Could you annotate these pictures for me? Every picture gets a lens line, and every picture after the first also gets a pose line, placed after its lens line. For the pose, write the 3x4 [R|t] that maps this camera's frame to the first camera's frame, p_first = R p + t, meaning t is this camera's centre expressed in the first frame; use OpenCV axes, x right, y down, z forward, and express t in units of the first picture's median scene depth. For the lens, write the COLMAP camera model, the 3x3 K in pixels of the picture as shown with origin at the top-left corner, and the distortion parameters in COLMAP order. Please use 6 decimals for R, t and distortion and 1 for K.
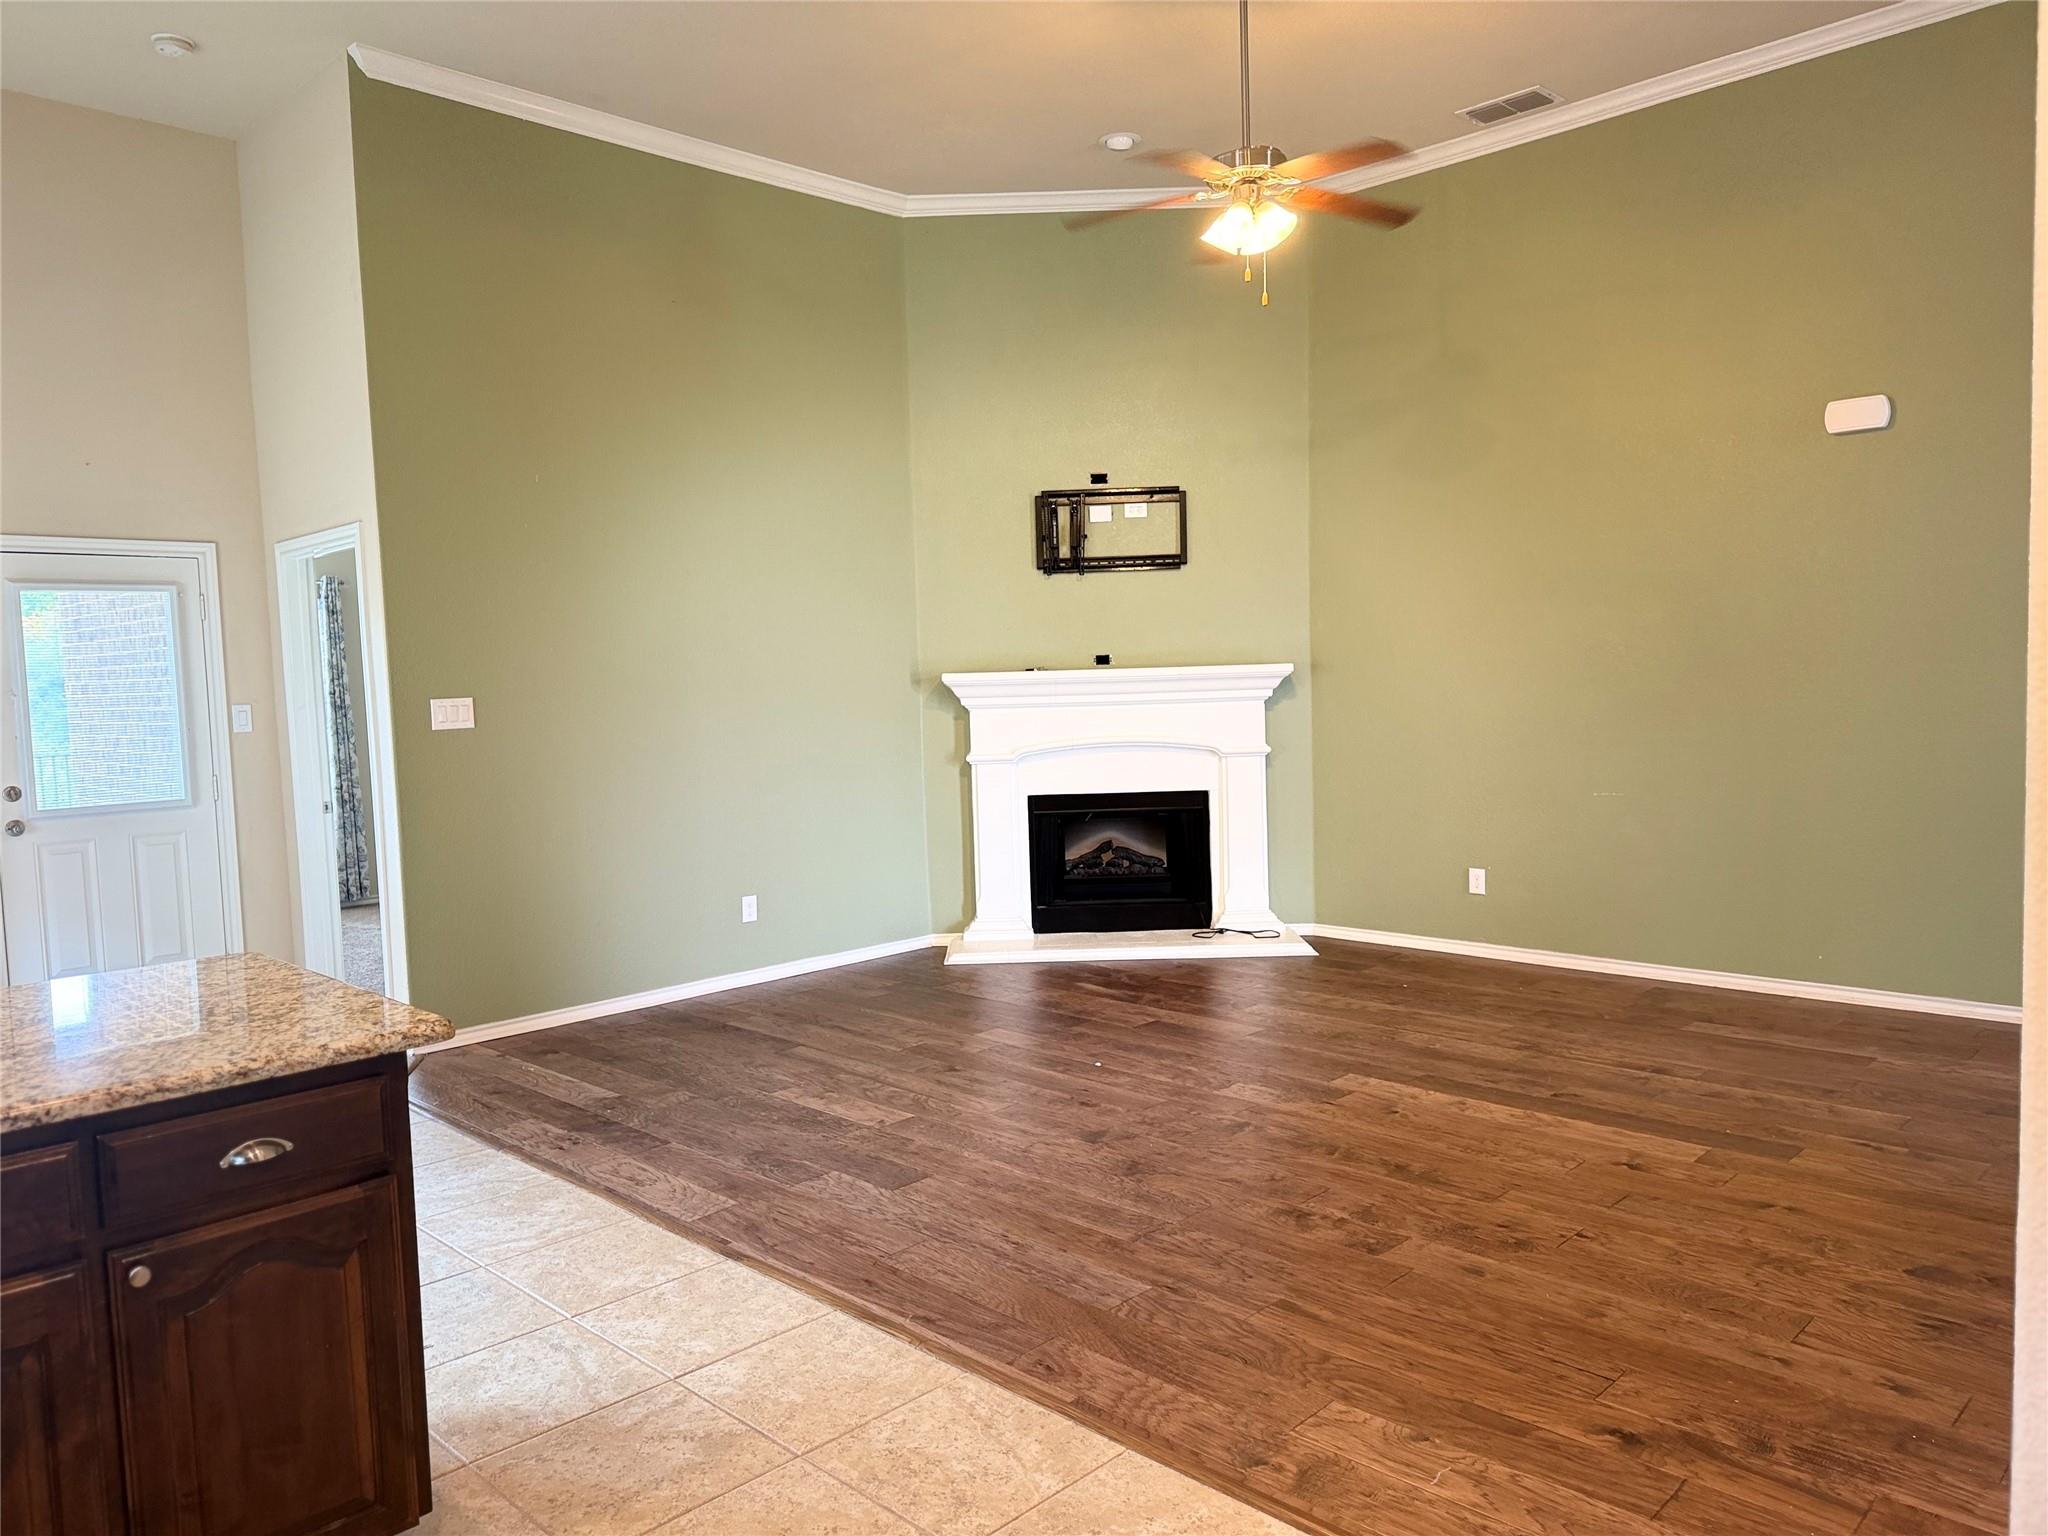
lens RADIAL K [[1421.0, 0, 1024.0], [0, 1421.0, 768.0], [0, 0, 1]] dist [-0.001127, 0.001378]
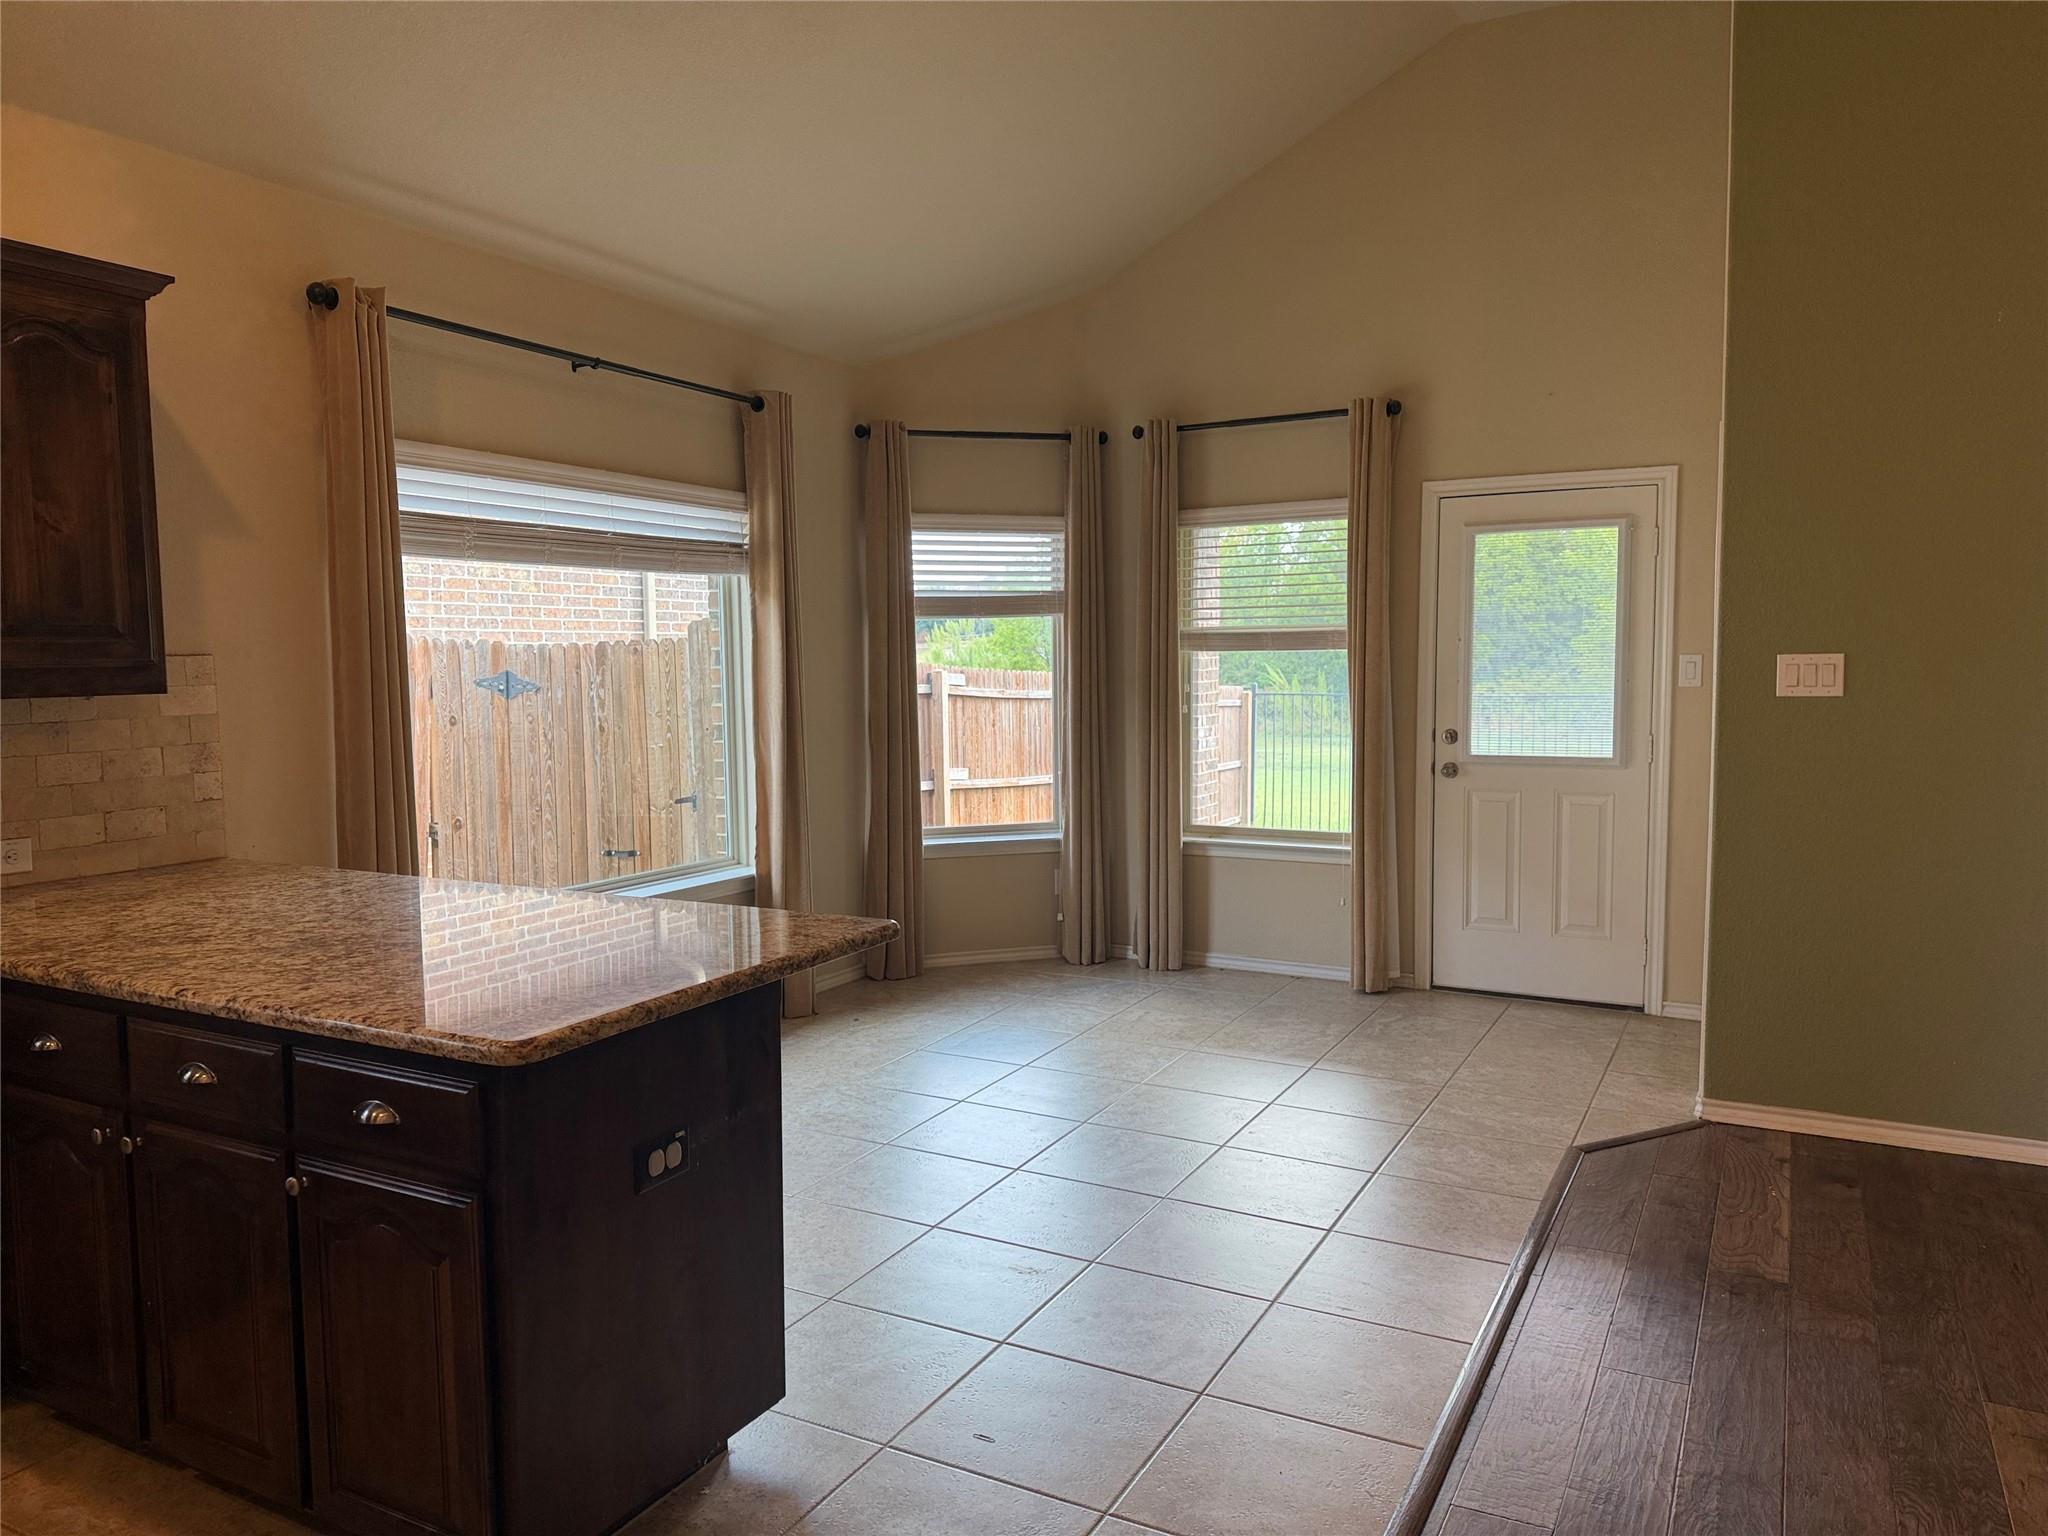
lens RADIAL K [[1446.1, 0, 1024.0], [0, 1446.1, 768.0], [0, 0, 1]] dist [-0.001159, 0.000238]
pose [[0.282897, 0.102628, -0.953644, 0.187977], [-0.064532, 0.994043, 0.087833, -0.030273], [0.956977, 0.036693, 0.287834, 0.416071]]
